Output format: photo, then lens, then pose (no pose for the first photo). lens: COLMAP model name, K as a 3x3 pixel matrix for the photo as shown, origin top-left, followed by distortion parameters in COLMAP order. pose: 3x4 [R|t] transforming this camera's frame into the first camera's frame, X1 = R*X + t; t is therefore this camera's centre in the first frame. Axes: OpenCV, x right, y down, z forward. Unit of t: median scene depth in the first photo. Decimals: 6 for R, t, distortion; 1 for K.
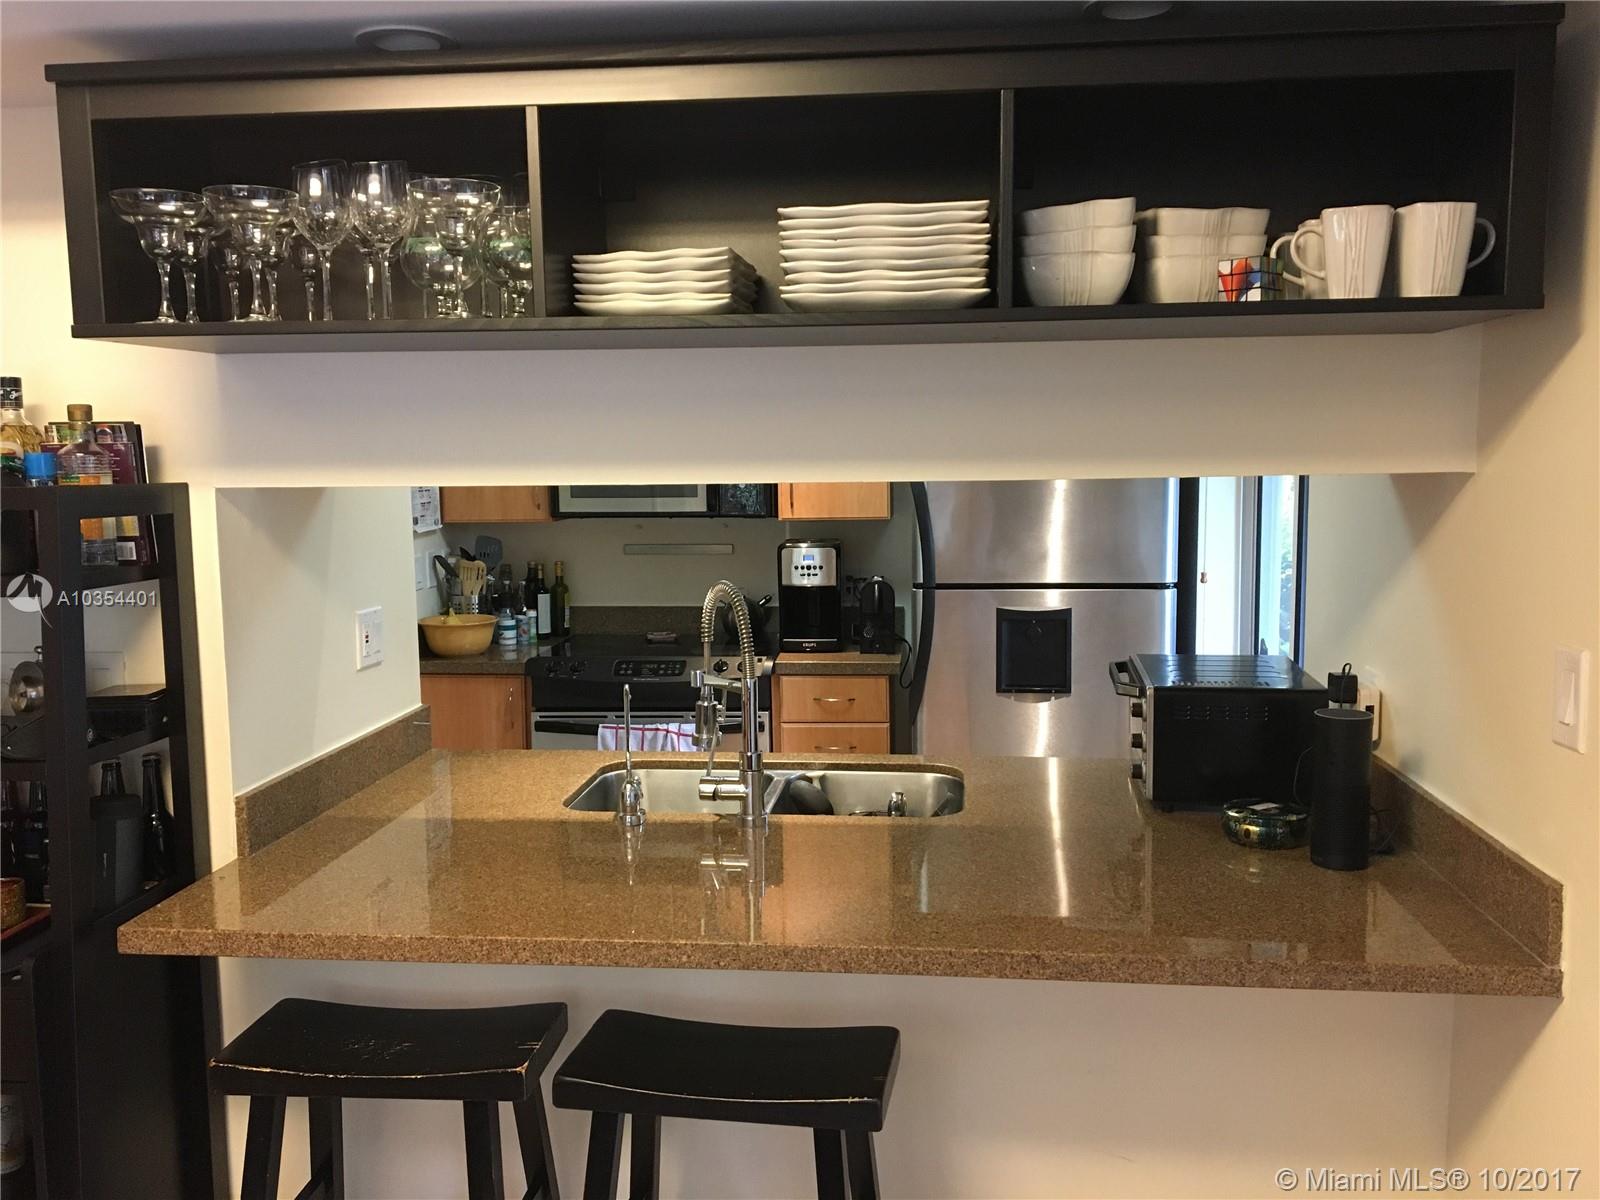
lens RADIAL K [[1345.5, 0, 800.0], [0, 1345.5, 600.0], [0, 0, 1]] dist [0.104759, -0.164516]
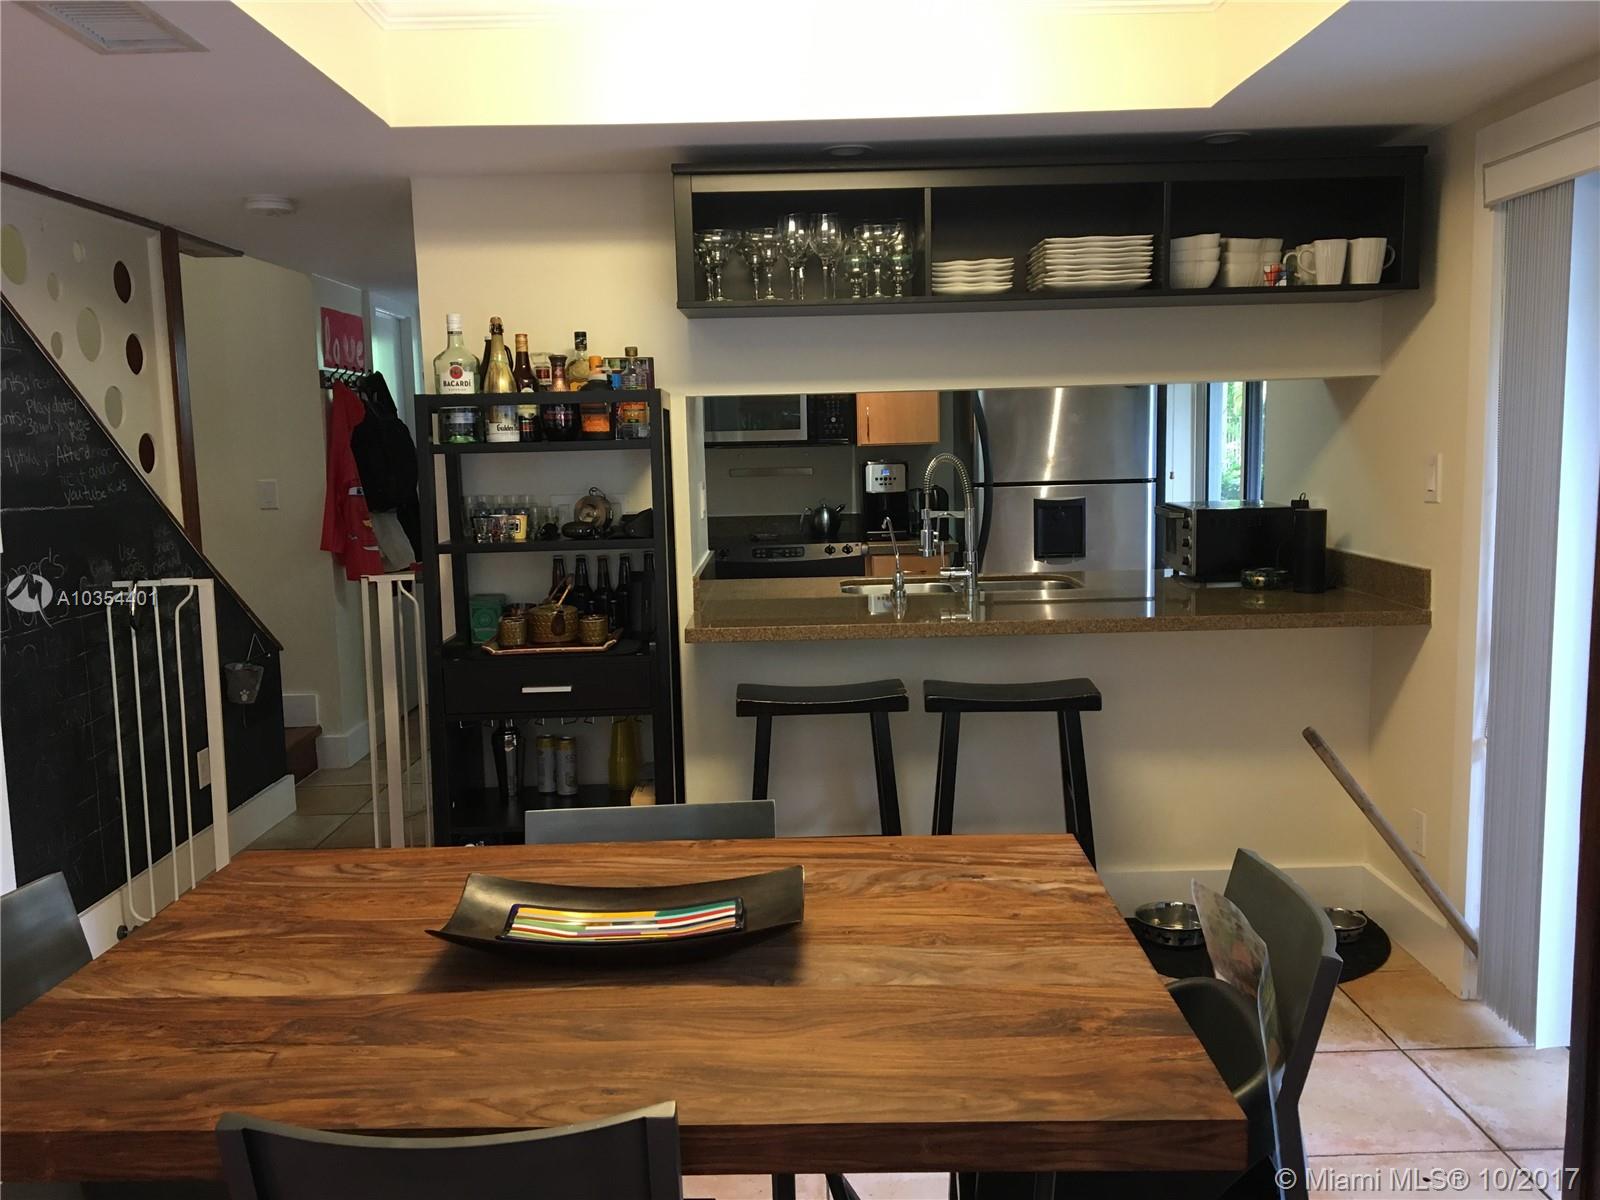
lens RADIAL K [[1345.5, 0, 800.0], [0, 1345.5, 600.0], [0, 0, 1]] dist [0.104759, -0.164516]
pose [[0.993449, -0.026178, 0.111239, -0.573298], [0.024587, 0.999575, 0.015651, 0.184000], [-0.111601, -0.012813, 0.993670, -0.873297]]
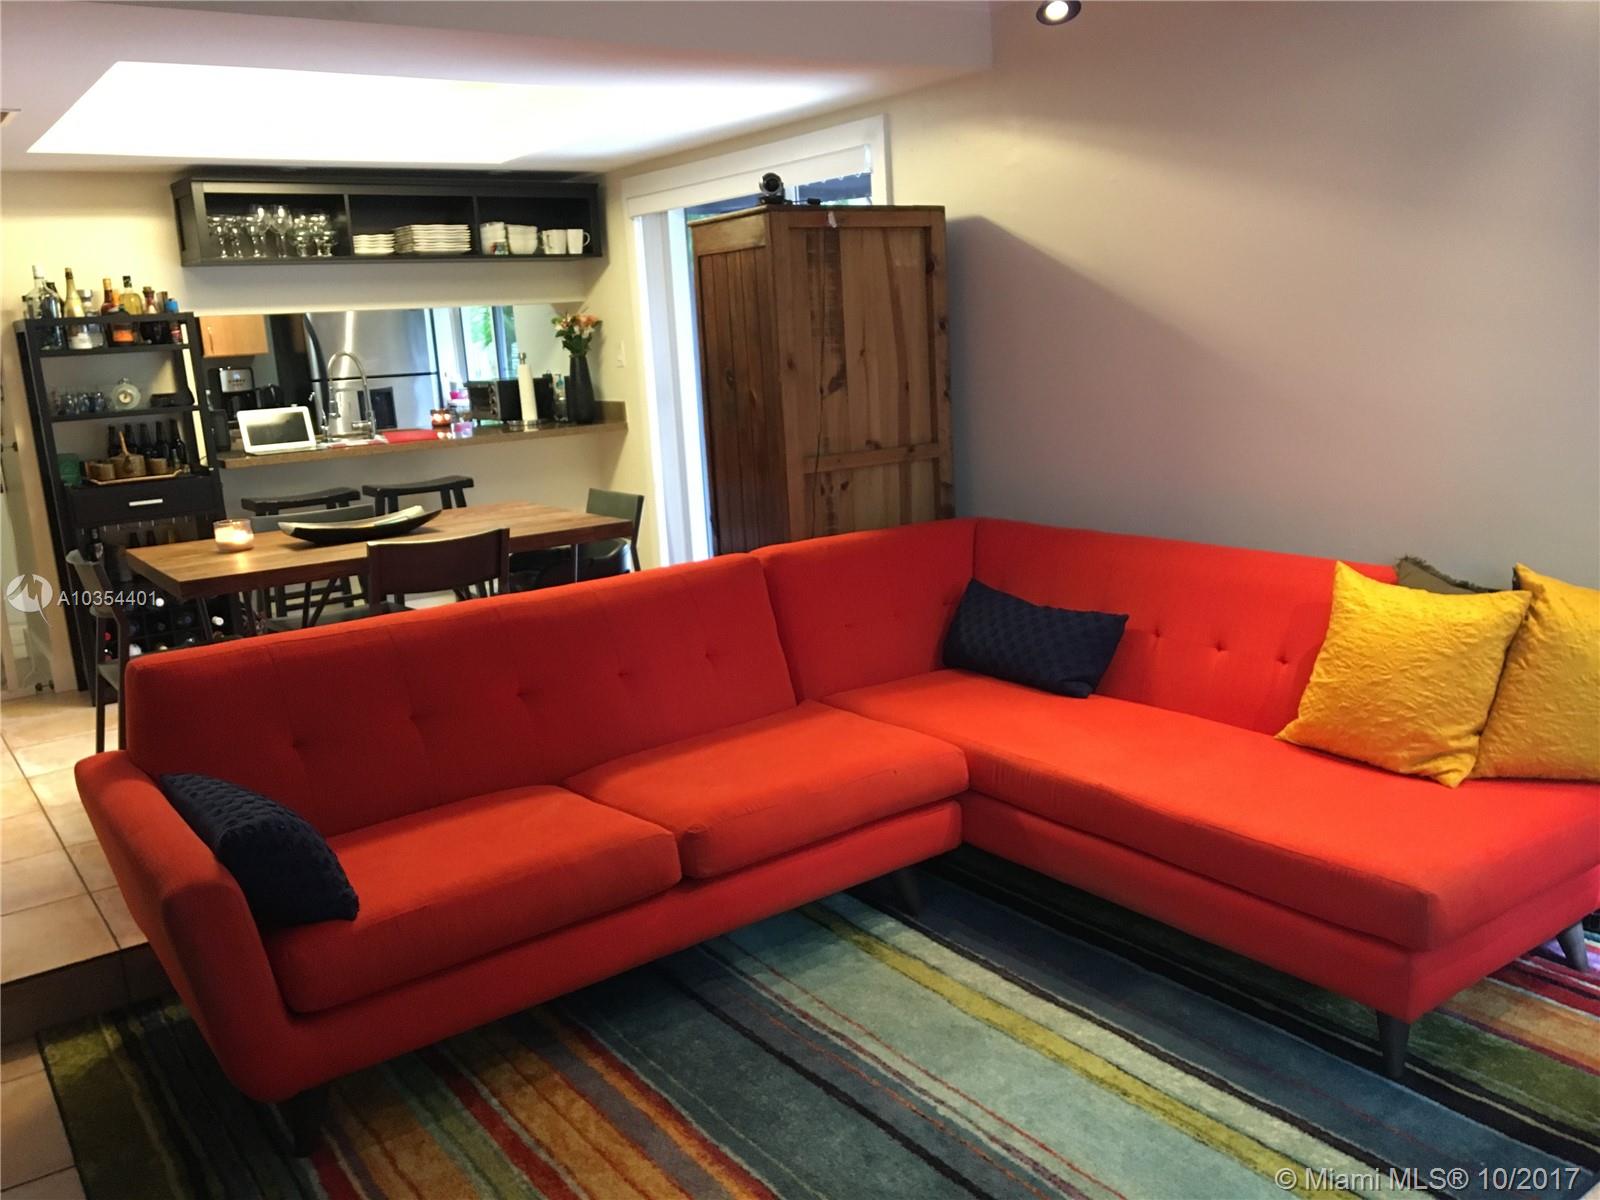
lens RADIAL K [[1345.5, 0, 800.0], [0, 1345.5, 600.0], [0, 0, 1]] dist [0.104759, -0.164516]
pose [[0.740844, -0.162816, 0.651644, -1.648047], [0.118949, 0.986644, 0.111287, 0.376881], [-0.661060, -0.004934, 0.750317, -2.202313]]
